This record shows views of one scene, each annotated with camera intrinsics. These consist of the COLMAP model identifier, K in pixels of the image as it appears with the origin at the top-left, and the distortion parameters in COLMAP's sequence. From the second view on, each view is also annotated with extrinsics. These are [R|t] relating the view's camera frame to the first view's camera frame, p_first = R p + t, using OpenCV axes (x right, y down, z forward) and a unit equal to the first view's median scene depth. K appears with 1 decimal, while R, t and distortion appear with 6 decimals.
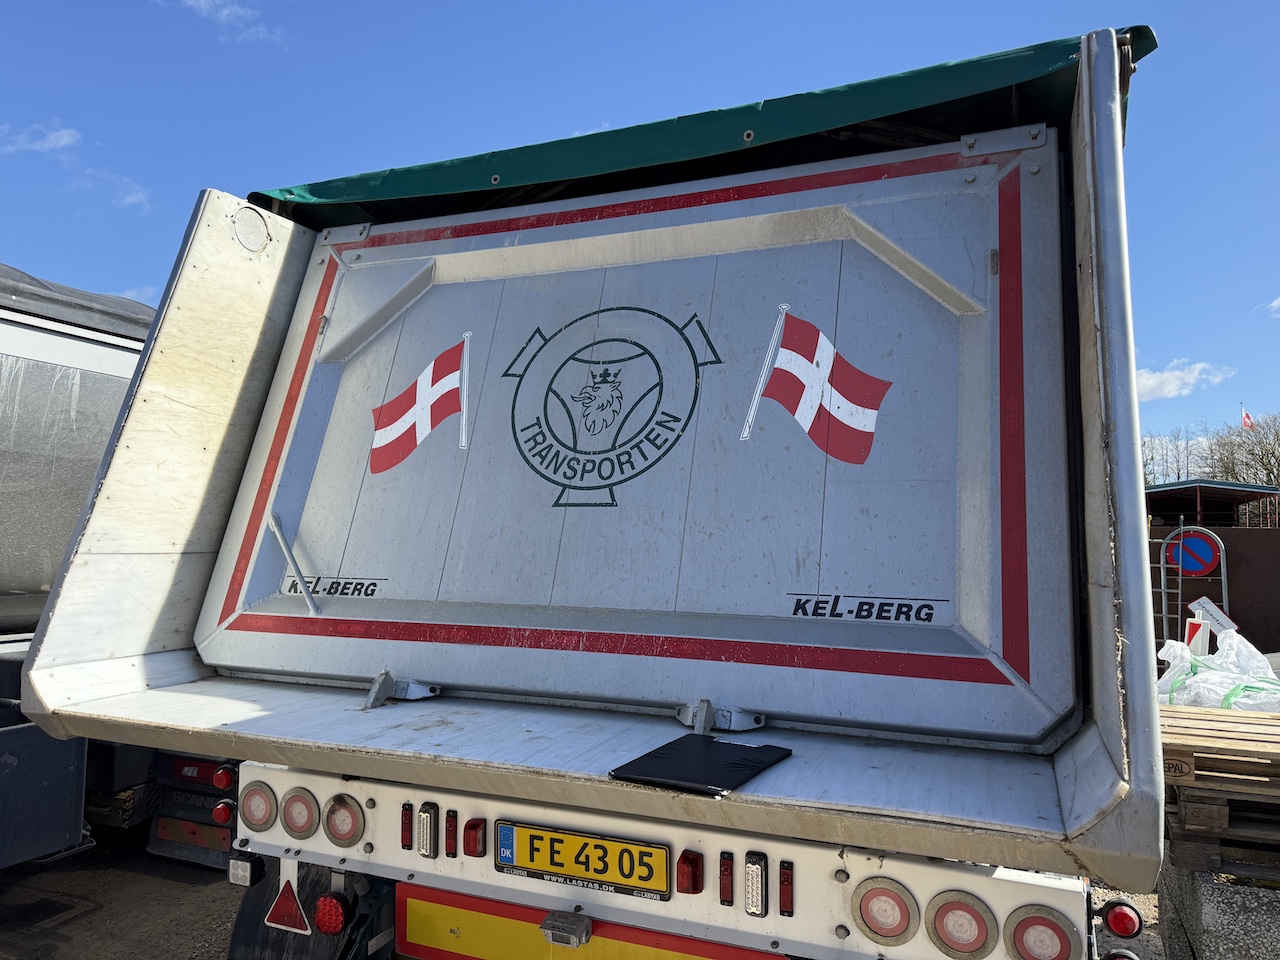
lens RADIAL K [[895.7, 0, 644.1], [0, 895.7, 507.9], [0, 0, 1]] dist [0.092628, -0.144363]
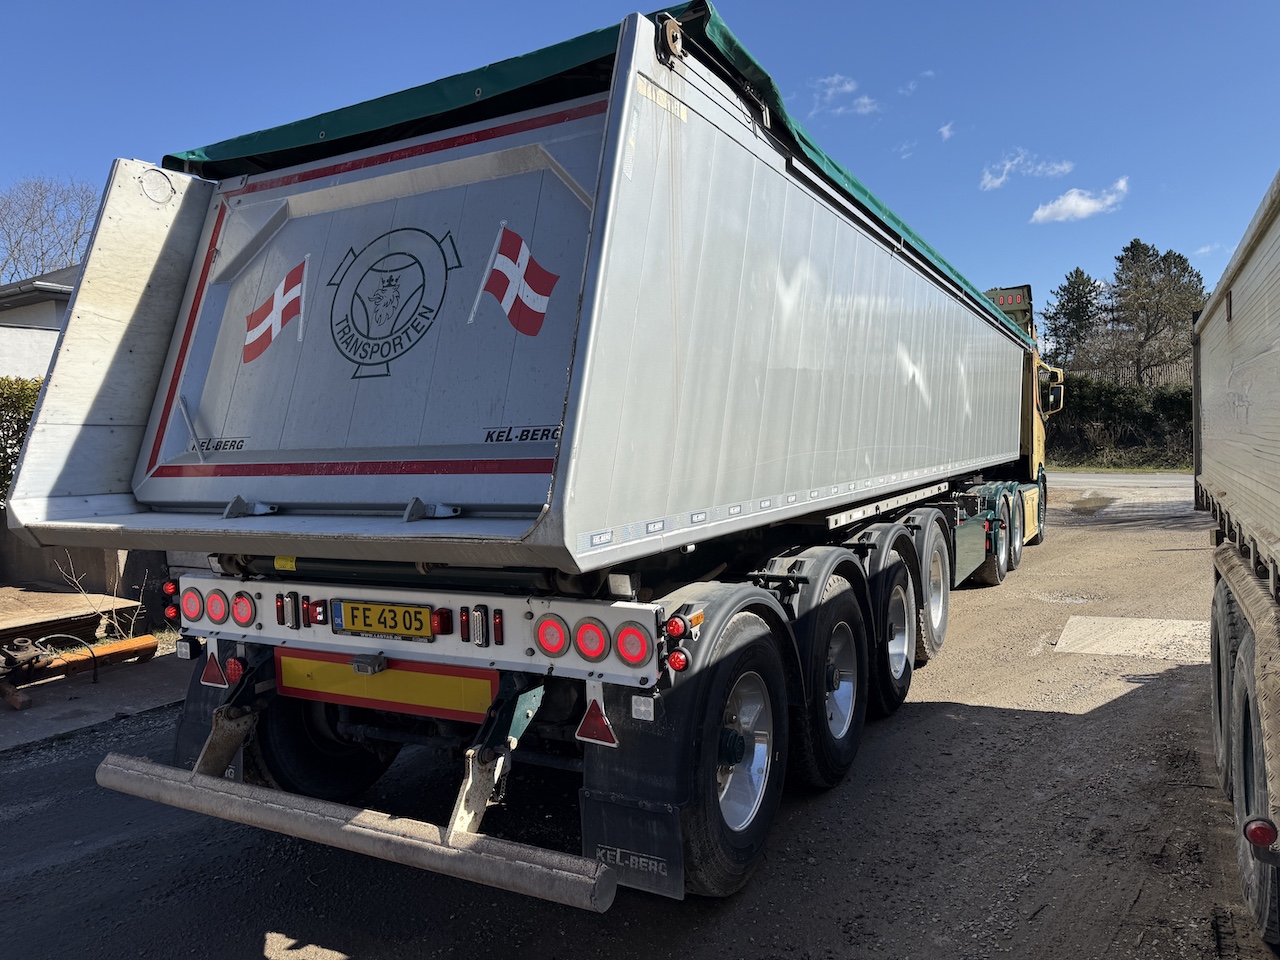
lens RADIAL K [[895.7, 0, 644.1], [0, 895.7, 507.9], [0, 0, 1]] dist [0.092628, -0.144363]
pose [[0.994801, -0.031431, -0.096864, 0.470795], [0.040531, 0.994797, 0.093465, 0.083717], [0.093422, -0.096905, 0.990899, -0.364015]]
